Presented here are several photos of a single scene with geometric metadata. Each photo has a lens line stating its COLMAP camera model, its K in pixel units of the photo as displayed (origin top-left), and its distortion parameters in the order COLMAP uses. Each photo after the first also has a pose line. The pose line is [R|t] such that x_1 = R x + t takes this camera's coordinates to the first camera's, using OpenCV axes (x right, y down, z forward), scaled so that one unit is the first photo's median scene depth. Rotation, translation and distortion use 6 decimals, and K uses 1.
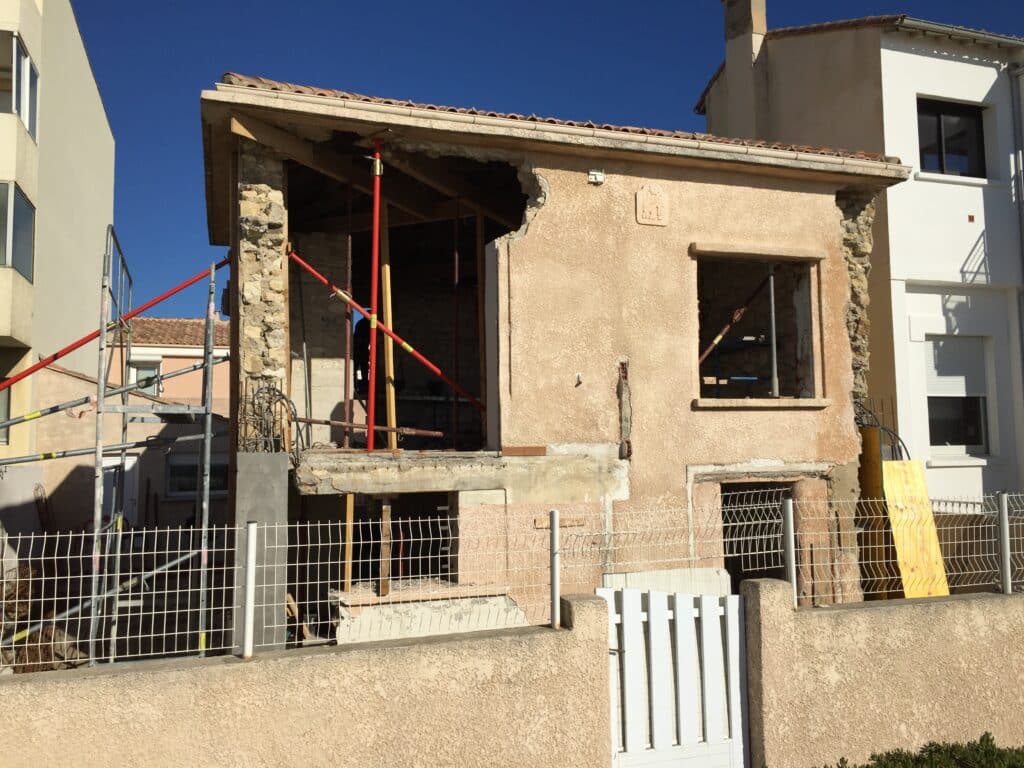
lens RADIAL K [[885.0, 0, 507.5], [0, 885.0, 383.4], [0, 0, 1]] dist [0.073049, -0.082982]
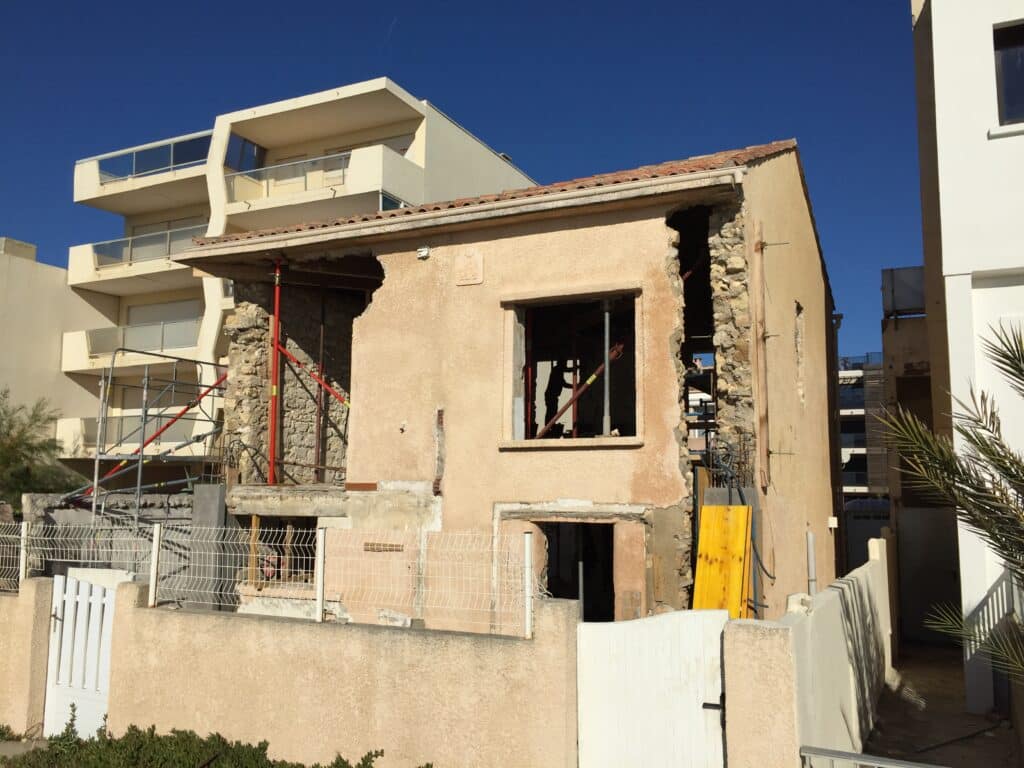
lens RADIAL K [[885.0, 0, 516.1], [0, 885.0, 384.2], [0, 0, 1]] dist [0.073049, -0.082982]
pose [[0.701433, -0.065498, -0.709719, 1.023691], [0.036427, 0.997762, -0.056079, 0.010809], [0.711804, 0.013483, 0.702249, 0.275362]]
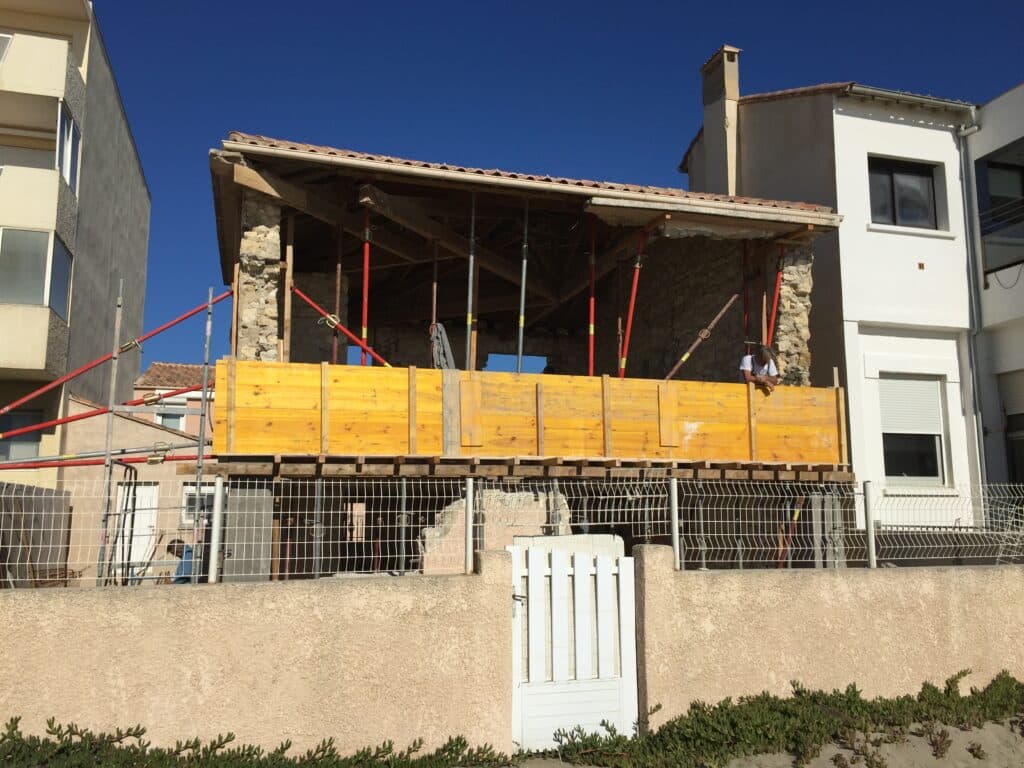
lens RADIAL K [[885.0, 0, 513.2], [0, 885.0, 383.0], [0, 0, 1]] dist [0.073049, -0.082982]
pose [[0.999606, 0.008496, -0.026760, 0.080603], [-0.010255, 0.997747, -0.066302, 0.051466], [0.026136, 0.066550, 0.997441, -0.127765]]
